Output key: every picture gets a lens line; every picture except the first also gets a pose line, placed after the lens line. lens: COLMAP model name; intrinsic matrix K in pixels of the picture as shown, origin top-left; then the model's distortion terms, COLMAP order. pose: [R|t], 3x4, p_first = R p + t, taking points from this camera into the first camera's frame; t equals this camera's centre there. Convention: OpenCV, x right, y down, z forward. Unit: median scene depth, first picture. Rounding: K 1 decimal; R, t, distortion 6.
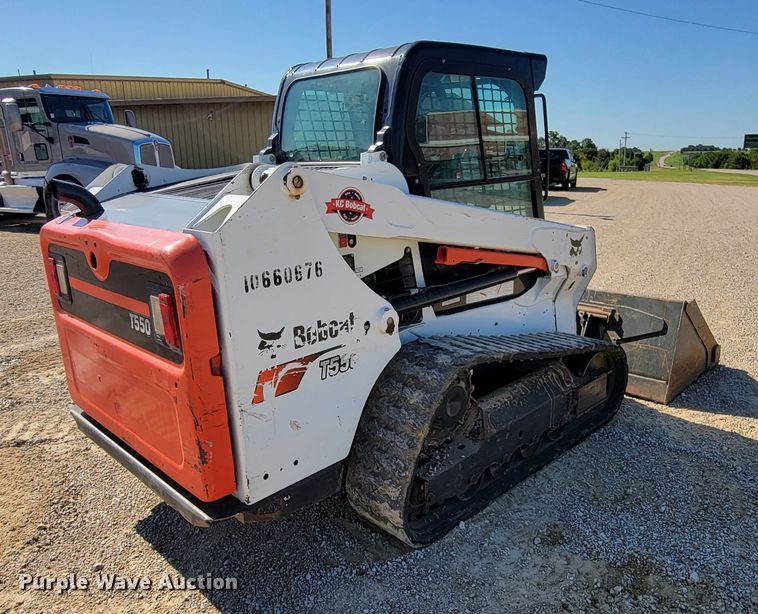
lens RADIAL K [[591.2, 0, 379.0], [0, 591.2, 307.0], [0, 0, 1]] dist [0.000177, 0.001661]
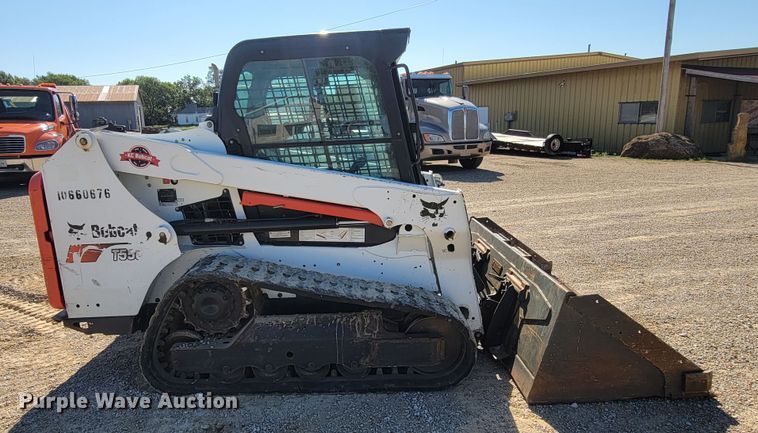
lens RADIAL K [[468.7, 0, 380.2], [0, 468.7, 222.7], [0, 0, 1]] dist [0.001417, 0.001095]
pose [[0.701810, 0.141616, -0.698145, 1.343151], [-0.160038, 0.986332, 0.039195, -0.153911], [0.694154, 0.084223, 0.714882, 0.580536]]
